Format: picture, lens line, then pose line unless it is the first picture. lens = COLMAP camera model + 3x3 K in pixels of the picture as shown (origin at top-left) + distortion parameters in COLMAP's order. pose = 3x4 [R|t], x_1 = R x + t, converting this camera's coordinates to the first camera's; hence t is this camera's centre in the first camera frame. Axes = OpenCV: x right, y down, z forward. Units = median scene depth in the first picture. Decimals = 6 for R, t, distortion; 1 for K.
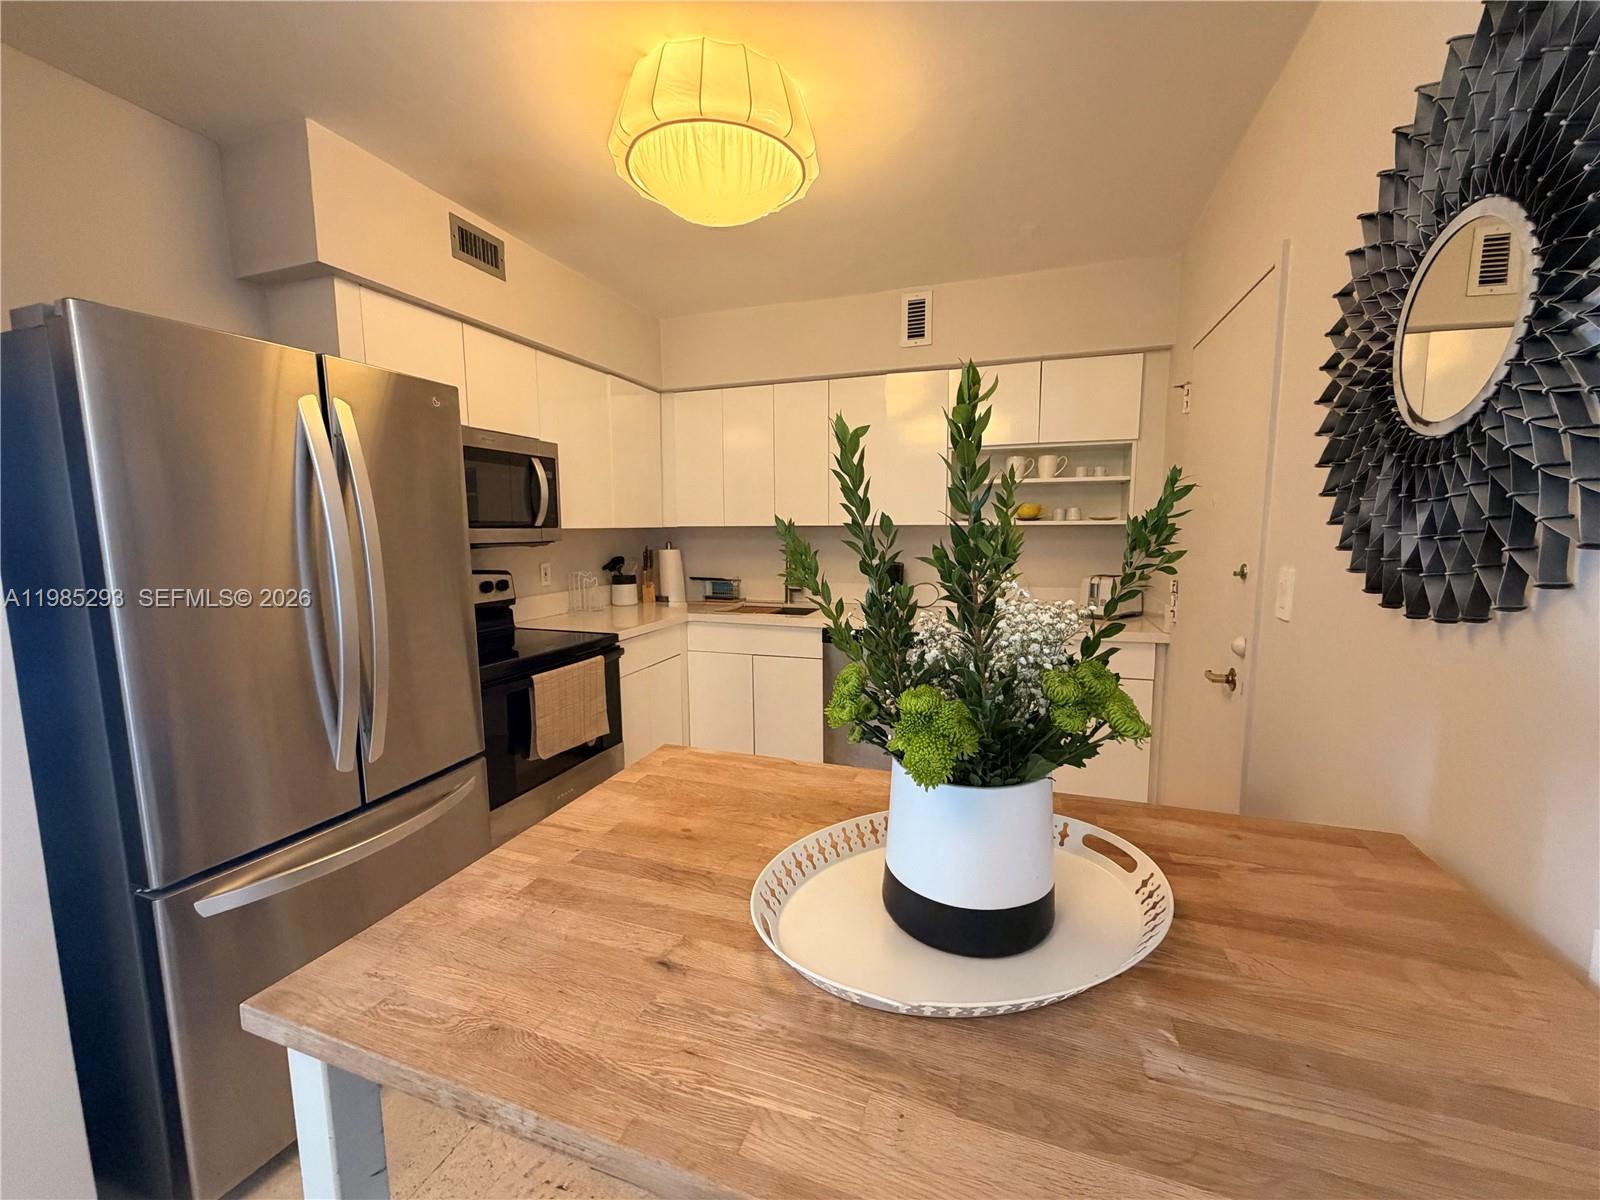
lens RADIAL K [[635.8, 0, 800.0], [0, 635.8, 600.0], [0, 0, 1]] dist [-0.000577, -0.000160]
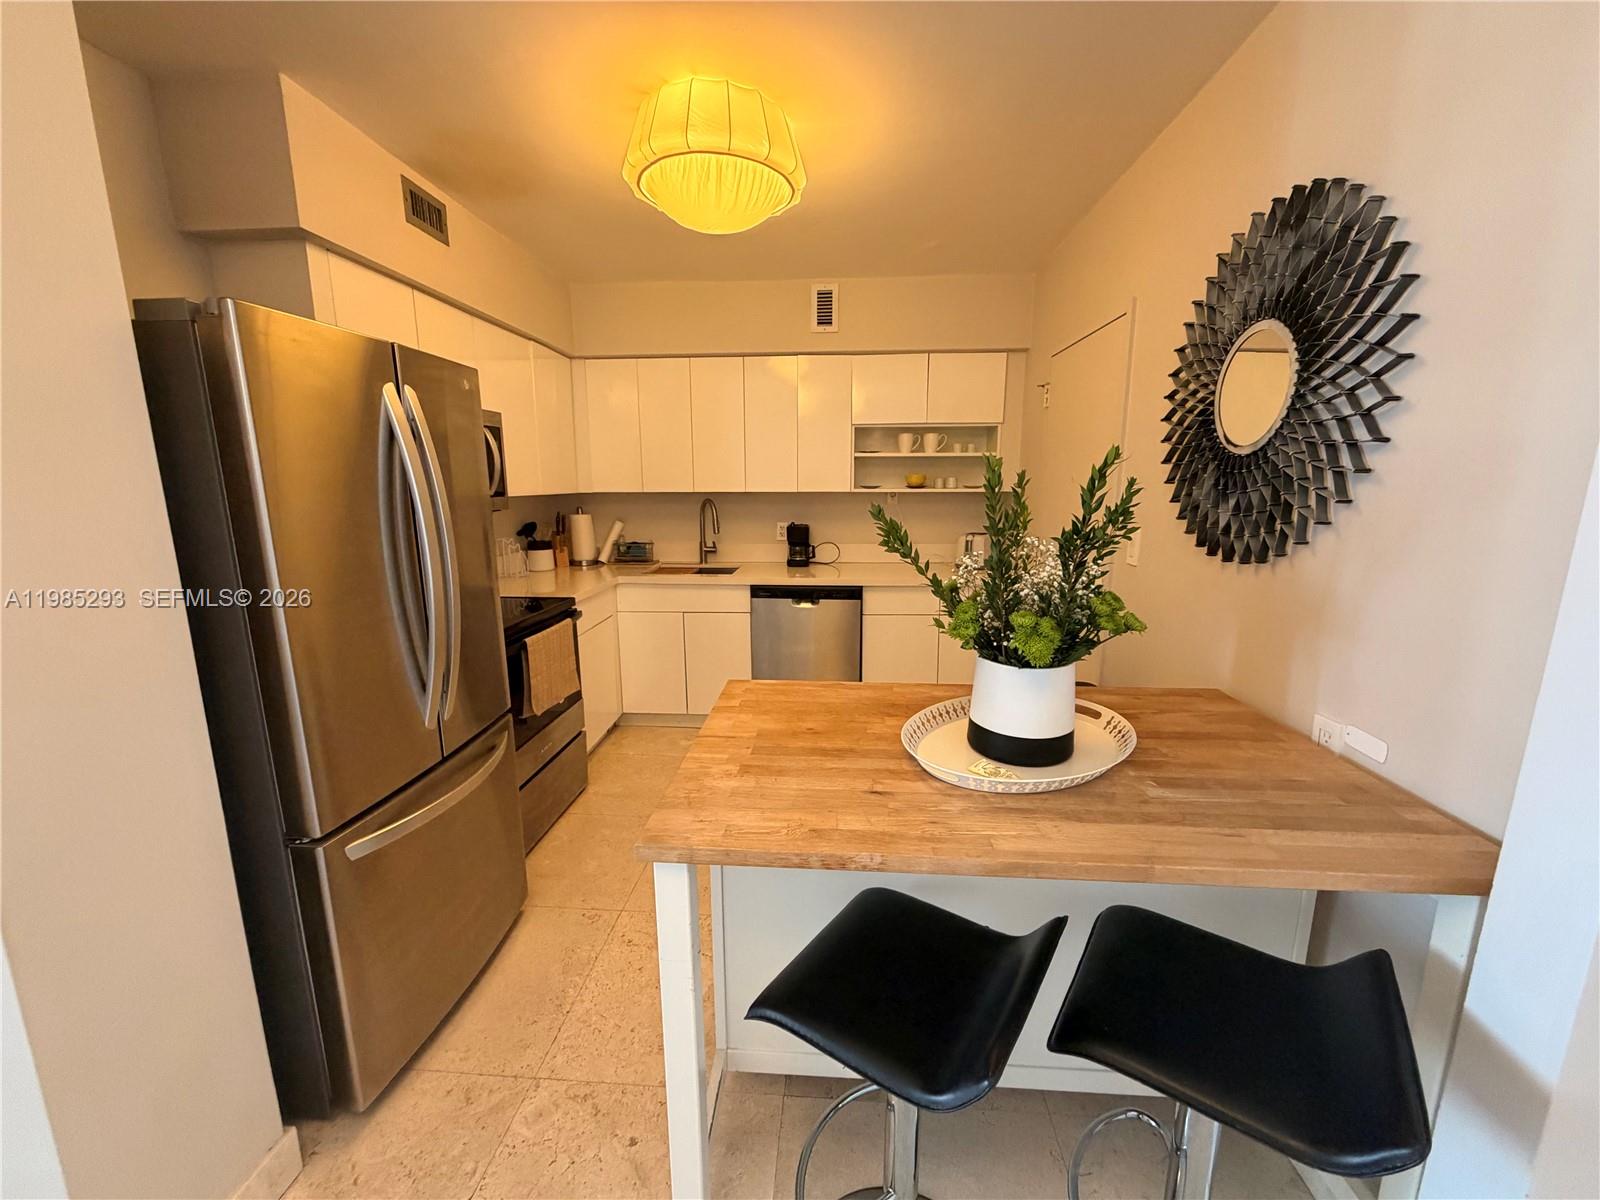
lens RADIAL K [[635.8, 0, 800.0], [0, 635.8, 600.0], [0, 0, 1]] dist [-0.000577, -0.000160]
pose [[0.963599, -0.045263, 0.263494, -0.523074], [0.027543, 0.997127, 0.070563, -0.018590], [-0.265931, -0.060737, 0.962077, -0.301802]]
